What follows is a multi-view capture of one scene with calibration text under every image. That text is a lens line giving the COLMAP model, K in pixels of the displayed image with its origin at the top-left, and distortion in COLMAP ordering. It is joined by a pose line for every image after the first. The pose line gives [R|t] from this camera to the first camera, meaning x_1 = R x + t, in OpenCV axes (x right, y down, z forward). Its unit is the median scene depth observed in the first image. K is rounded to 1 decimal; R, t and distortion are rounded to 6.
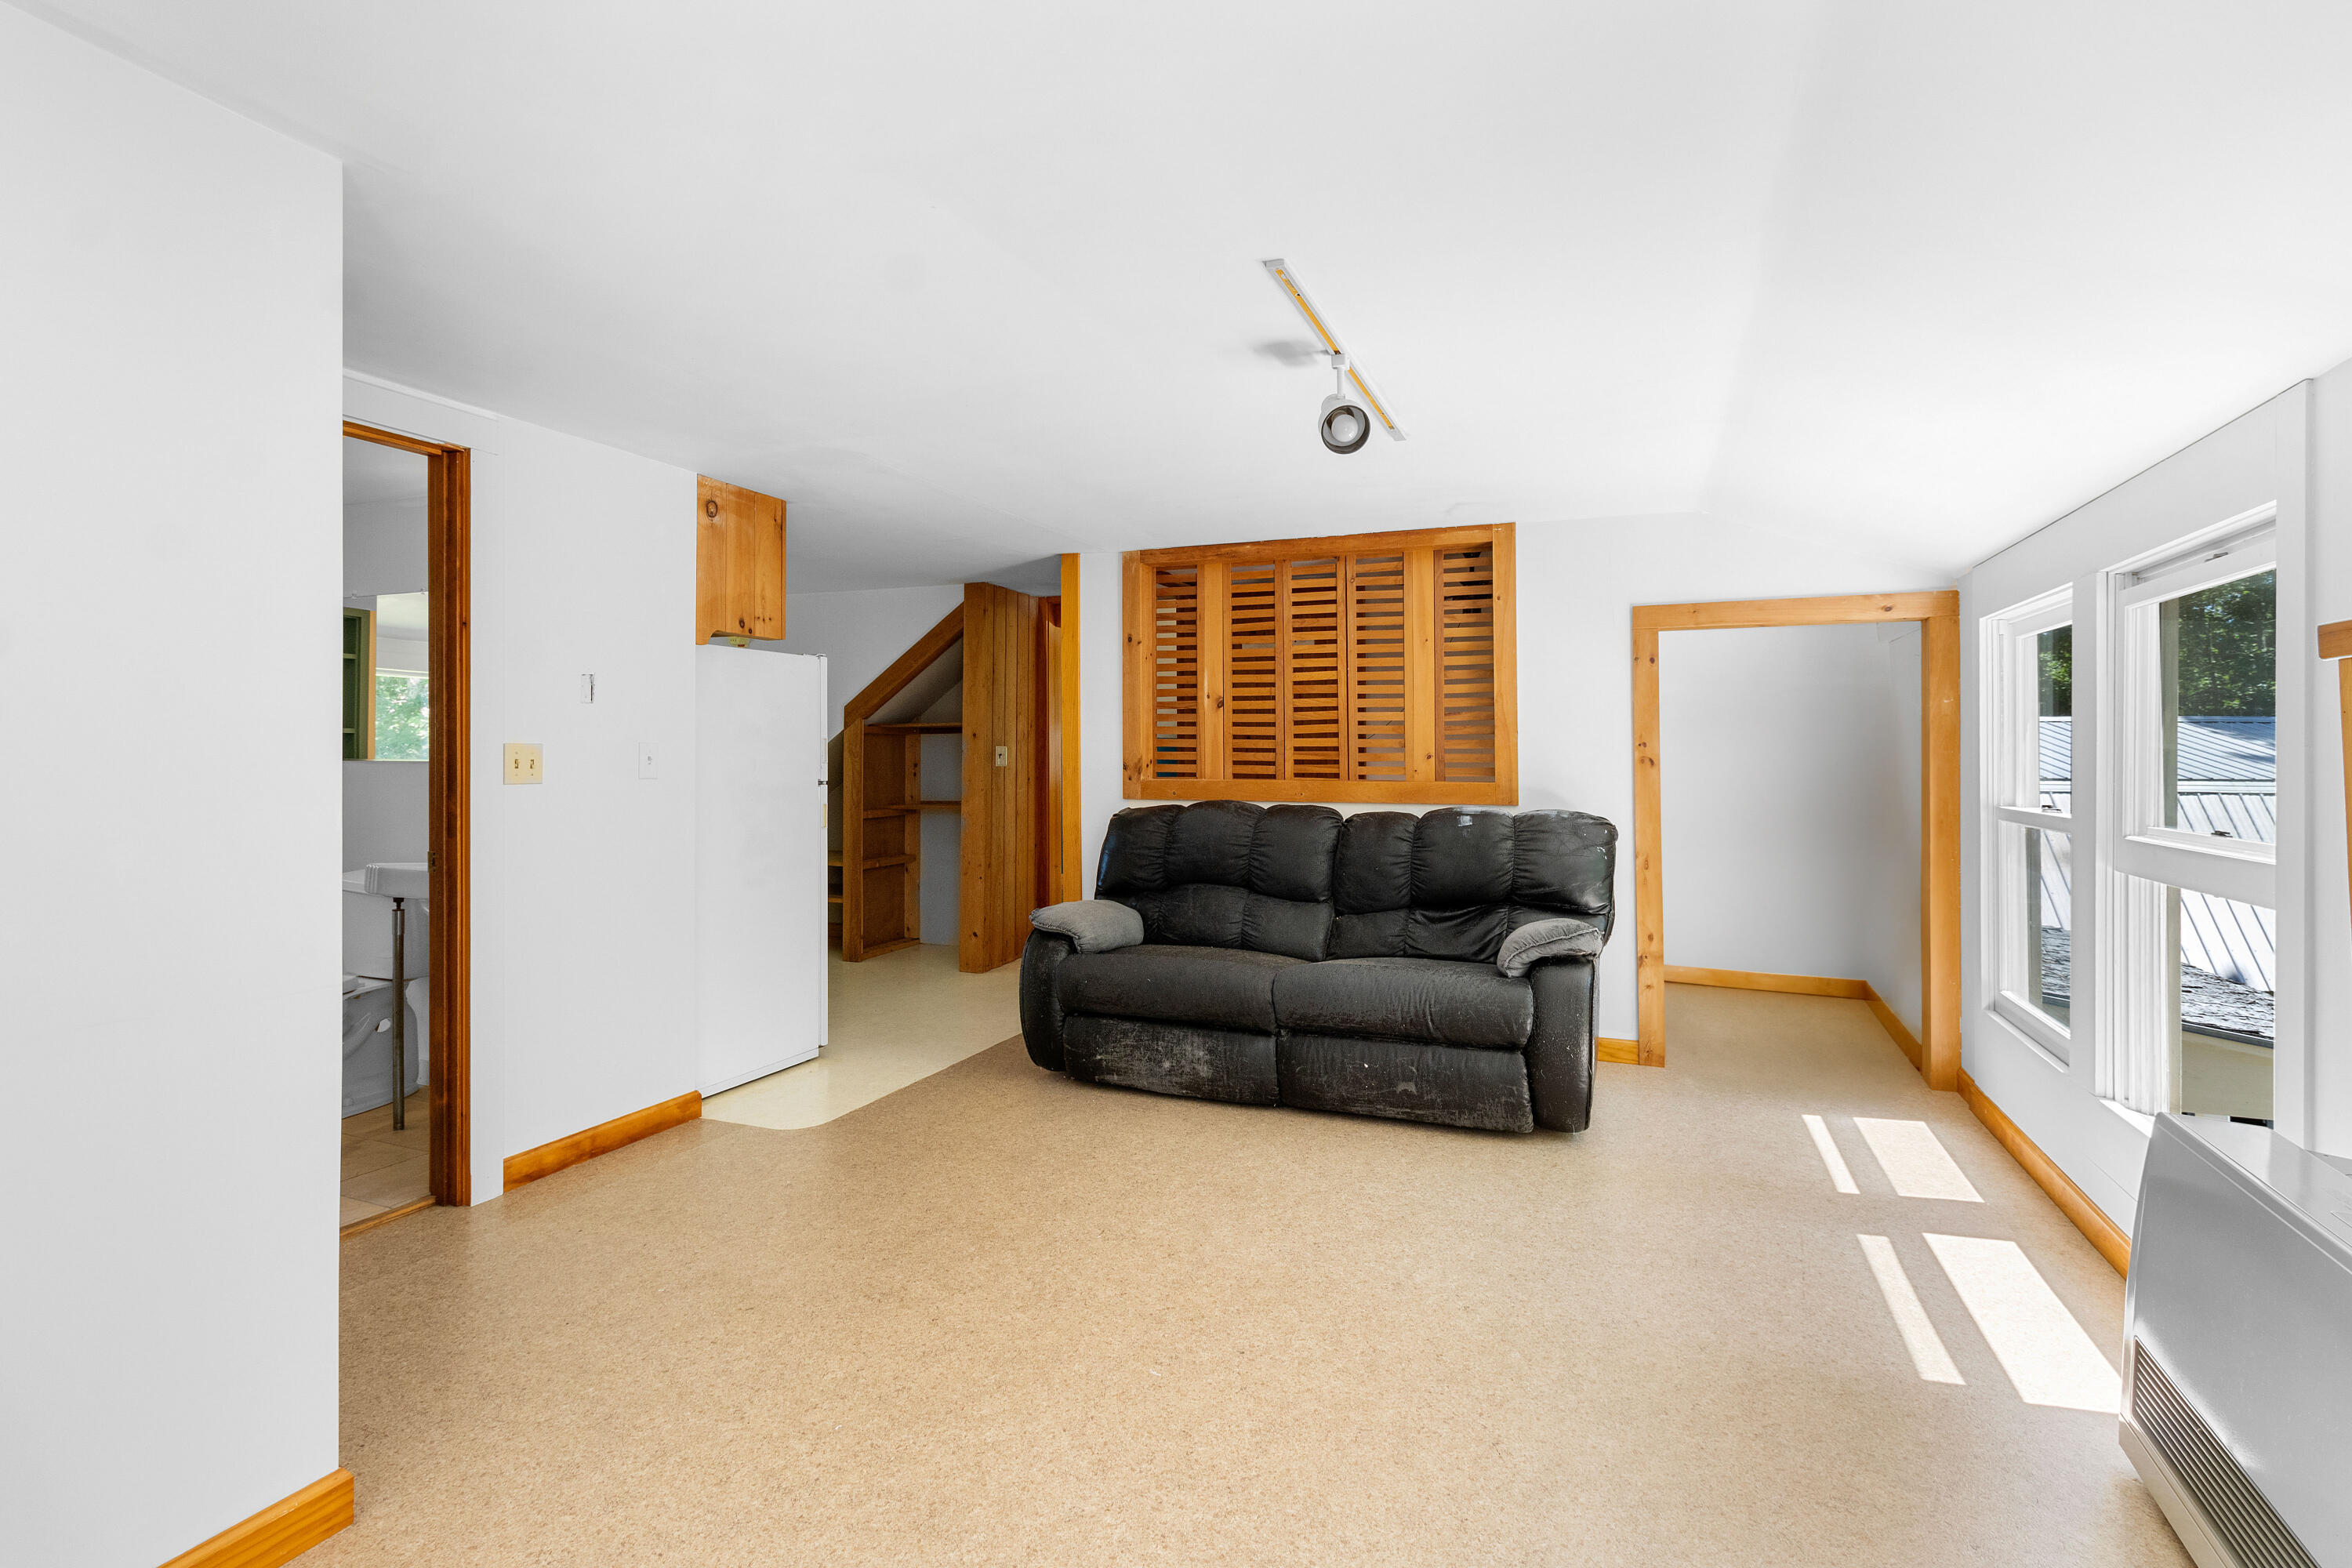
lens RADIAL K [[1098.7, 0, 1242.7], [0, 1098.7, 755.3], [0, 0, 1]] dist [0.002089, 0.000293]
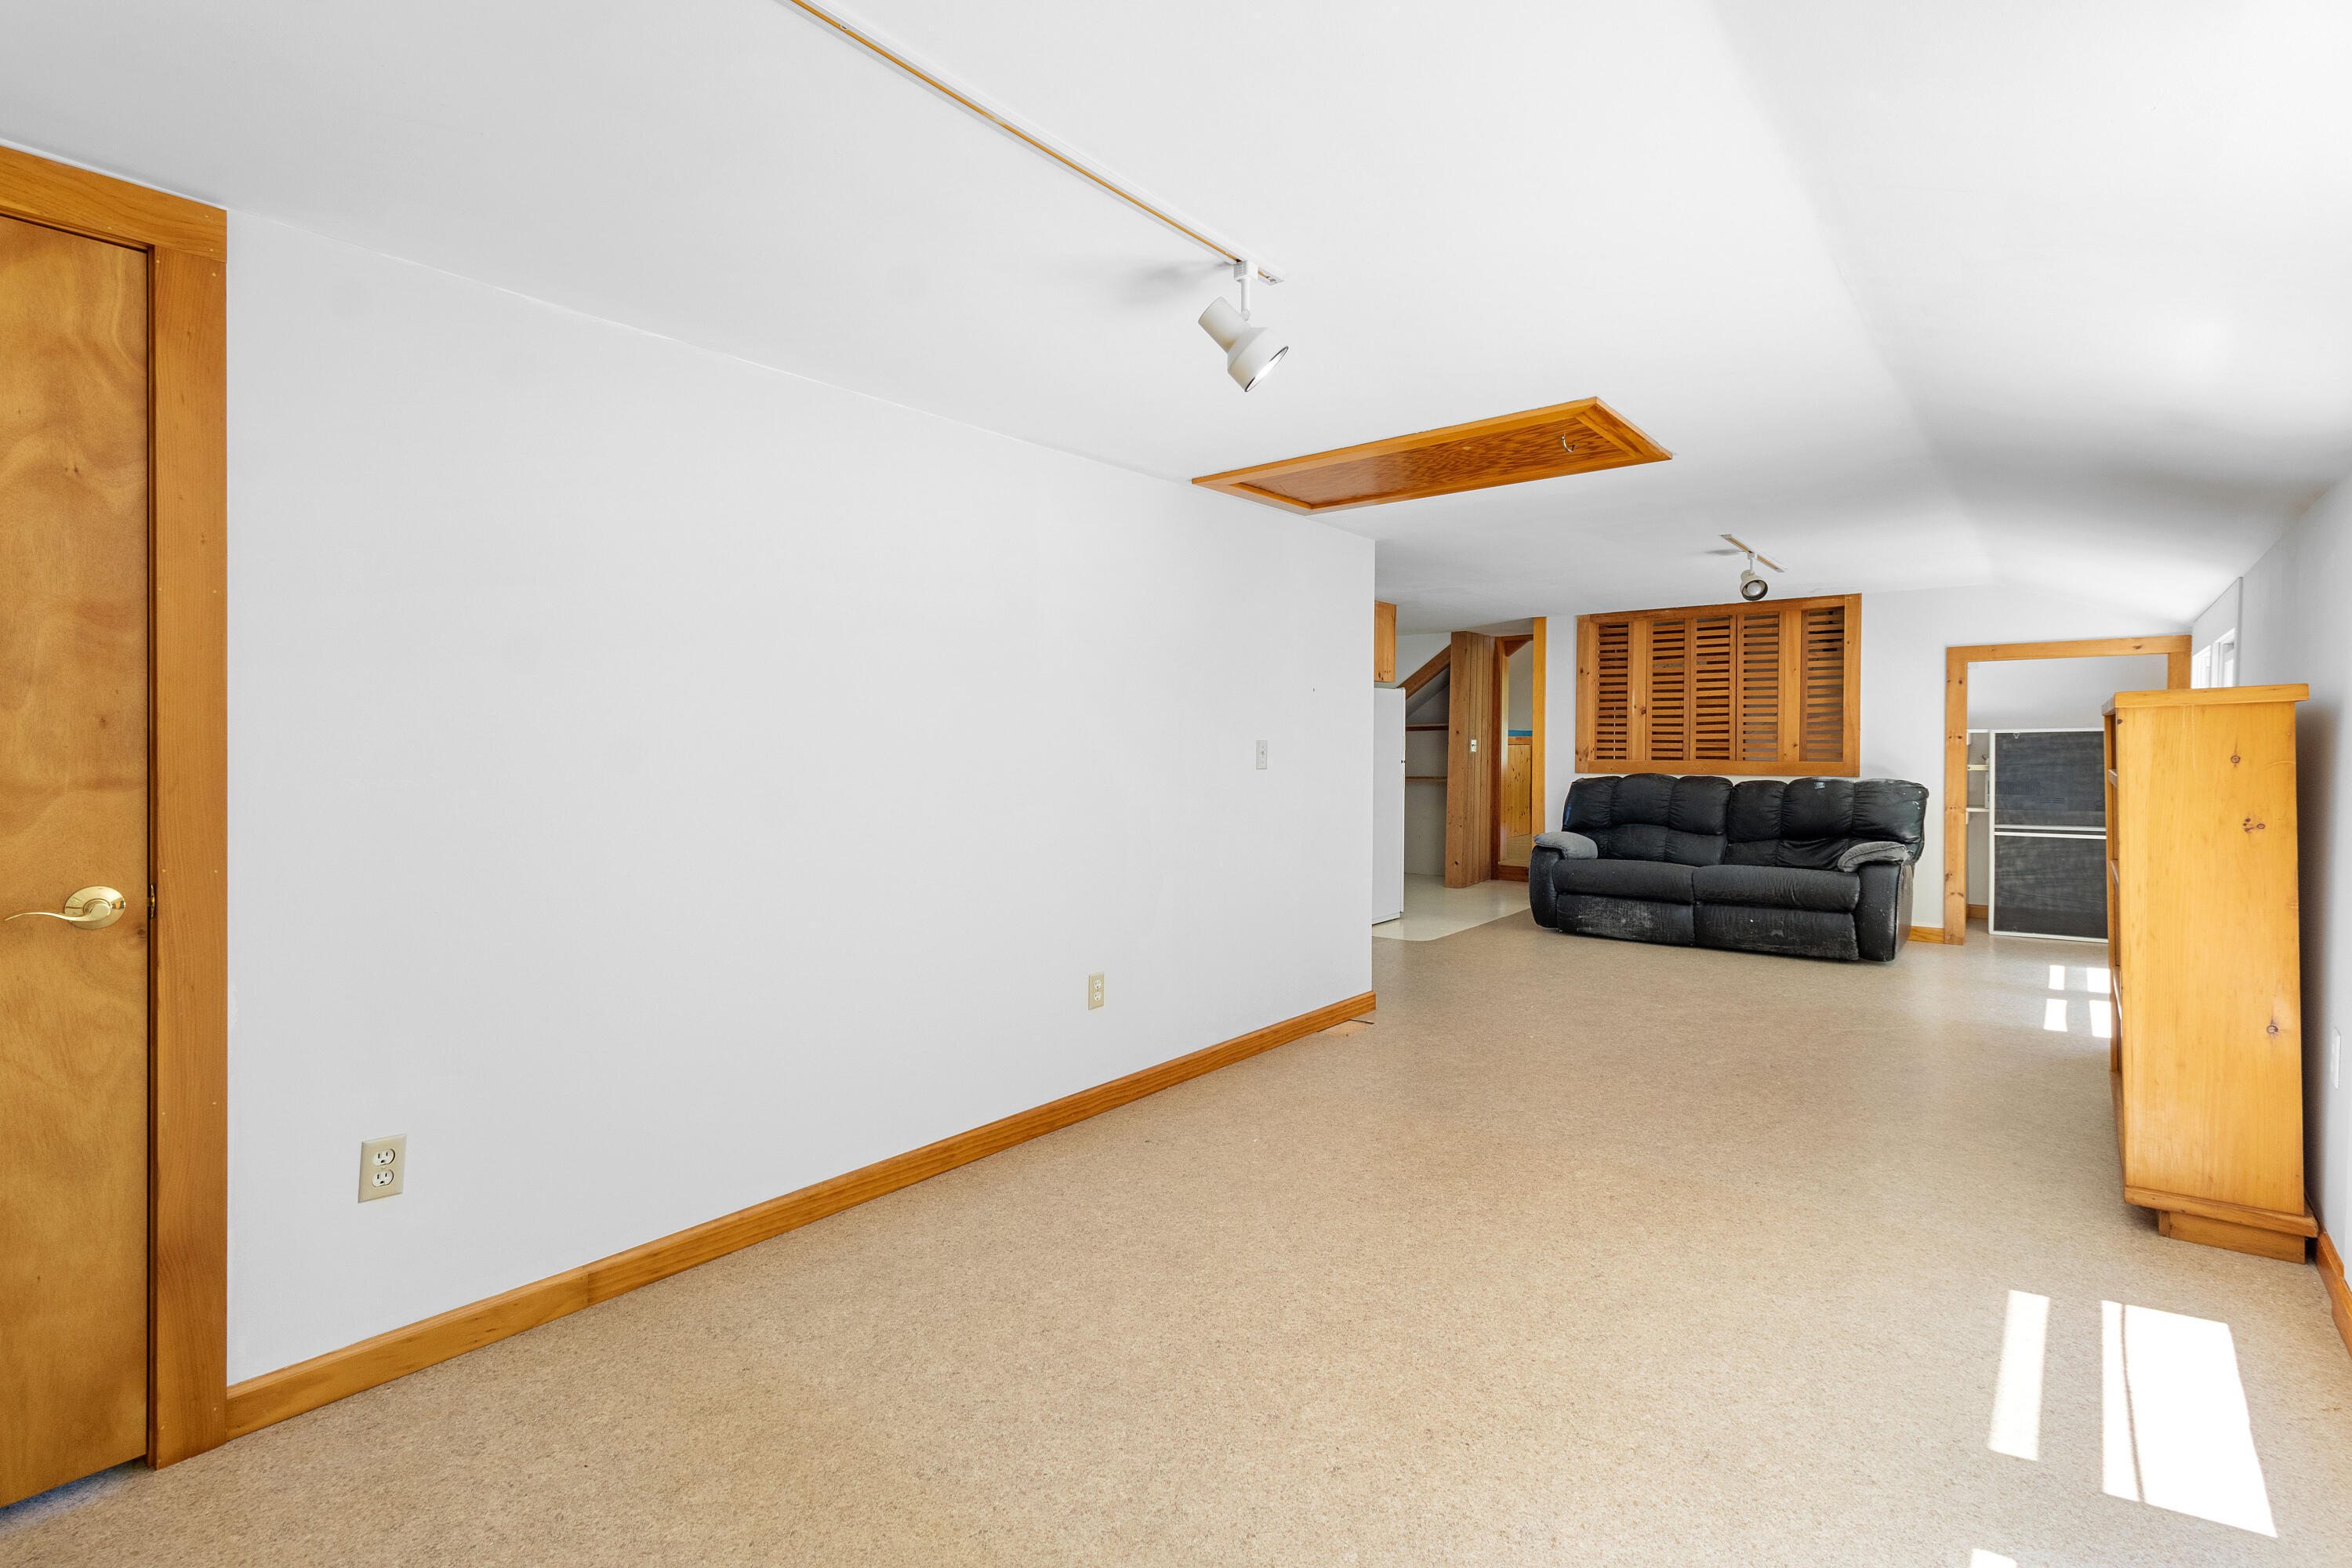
lens RADIAL K [[1098.7, 0, 1186.6], [0, 1098.7, 791.5], [0, 0, 1]] dist [0.002089, 0.000293]
pose [[0.944140, 0.011385, -0.329348, -0.136437], [0.002274, 0.999154, 0.041056, 0.000554], [0.329537, -0.039512, 0.943316, -0.788041]]
